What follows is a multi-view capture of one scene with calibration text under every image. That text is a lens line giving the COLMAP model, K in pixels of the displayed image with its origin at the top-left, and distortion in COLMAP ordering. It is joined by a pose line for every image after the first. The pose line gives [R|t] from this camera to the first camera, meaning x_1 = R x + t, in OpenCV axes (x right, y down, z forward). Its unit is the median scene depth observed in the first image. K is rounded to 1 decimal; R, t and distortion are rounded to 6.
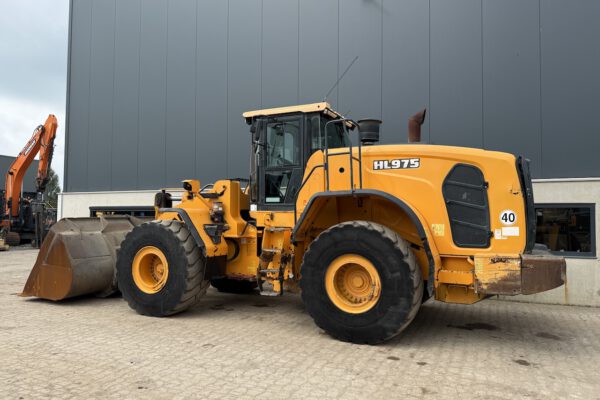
lens RADIAL K [[425.6, 0, 293.6], [0, 425.6, 199.5], [0, 0, 1]] dist [0.014756, -0.021894]
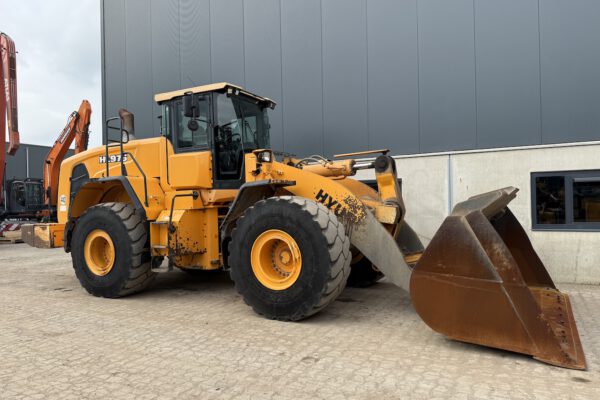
lens RADIAL K [[425.6, 0, 294.9], [0, 425.6, 199.1], [0, 0, 1]] dist [0.014756, -0.021894]
pose [[0.997543, -0.028058, -0.064185, -0.164016], [0.030458, 0.998862, 0.036714, 0.028523], [0.063082, -0.038578, 0.997262, 0.246639]]
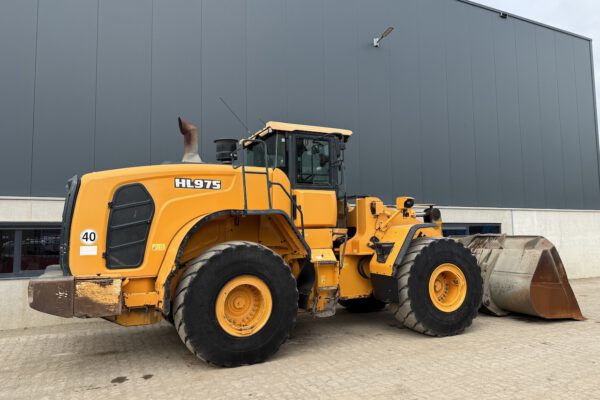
lens RADIAL K [[425.6, 0, 299.0], [0, 425.6, 197.5], [0, 0, 1]] dist [0.014756, -0.021894]
pose [[0.639812, 0.057583, 0.766372, -1.505115], [-0.016435, 0.997986, -0.061265, 0.024738], [-0.768356, 0.026603, 0.639469, 0.738754]]
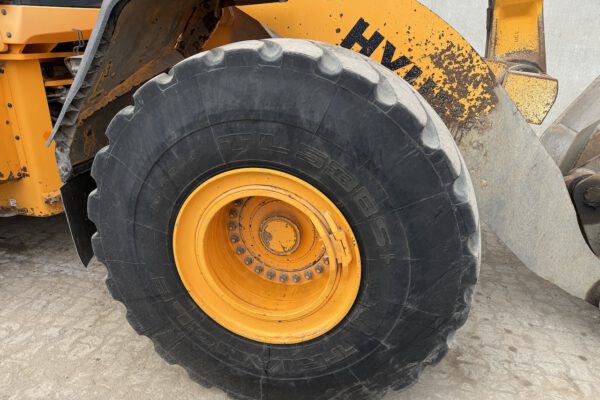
lens RADIAL K [[425.6, 0, 298.1], [0, 425.6, 200.1], [0, 0, 1]] dist [0.014756, -0.021894]
pose [[0.974206, -0.073872, 0.213228, -0.328832], [-0.019779, 0.913311, 0.406782, 0.040882], [-0.224794, -0.400507, 0.888292, 1.038896]]
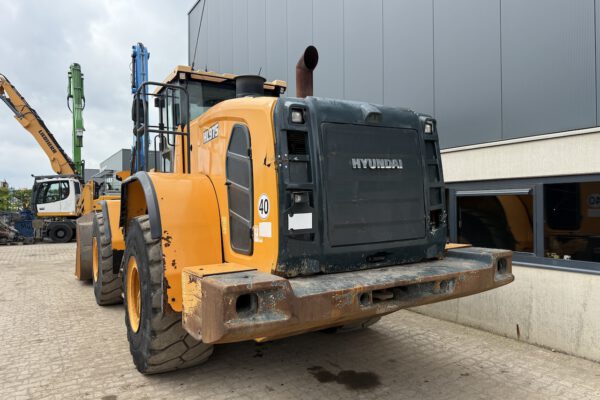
lens RADIAL K [[425.6, 0, 298.2], [0, 425.6, 195.5], [0, 0, 1]] dist [0.014756, -0.021894]
pose [[0.832977, -0.028782, -0.552558, 0.826071], [0.042577, 0.999019, 0.012146, 0.020685], [0.551666, -0.033643, 0.833386, 0.509476]]
